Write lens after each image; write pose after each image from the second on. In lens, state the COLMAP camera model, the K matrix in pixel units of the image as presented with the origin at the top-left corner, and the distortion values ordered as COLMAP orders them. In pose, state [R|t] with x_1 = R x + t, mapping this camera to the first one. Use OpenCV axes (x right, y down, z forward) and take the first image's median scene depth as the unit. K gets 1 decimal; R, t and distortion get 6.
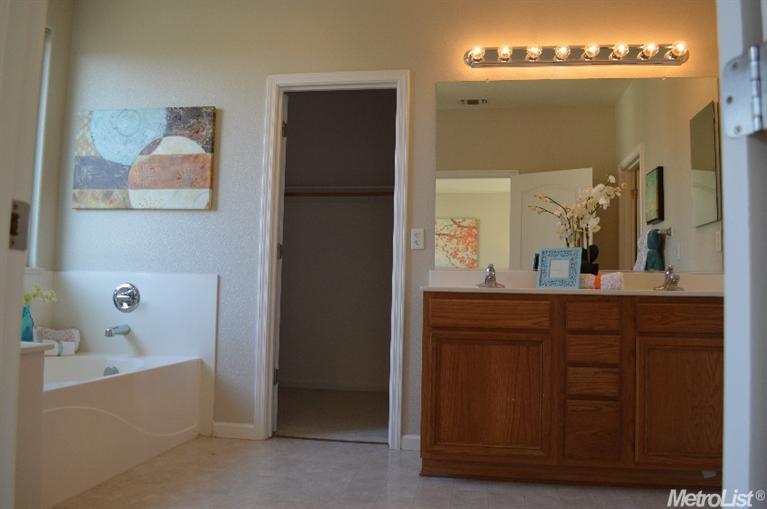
lens RADIAL K [[610.4, 0, 383.5], [0, 610.4, 254.5], [0, 0, 1]] dist [-0.077968, 0.003385]
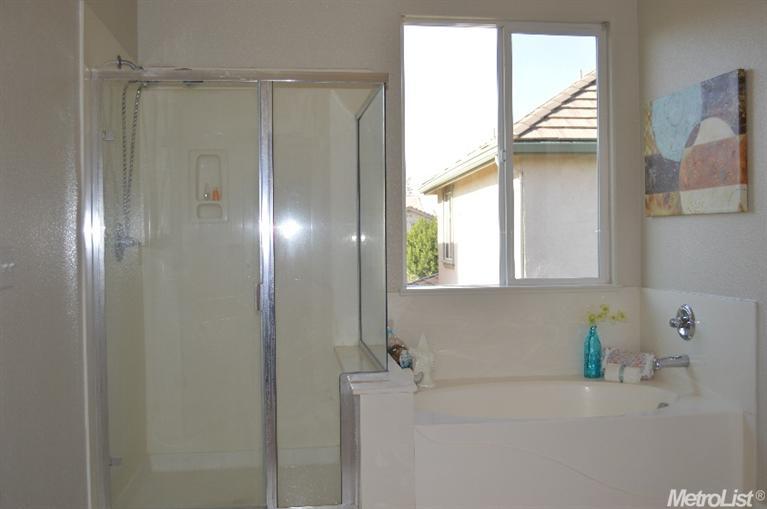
lens RADIAL K [[762.6, 0, 383.5], [0, 762.6, 254.5], [0, 0, 1]] dist [-0.072086, 0.013441]
pose [[0.268399, -0.007503, -0.963279, 0.459948], [0.075636, 0.997047, 0.013308, -0.066934], [0.960334, -0.076431, 0.268174, 0.330686]]
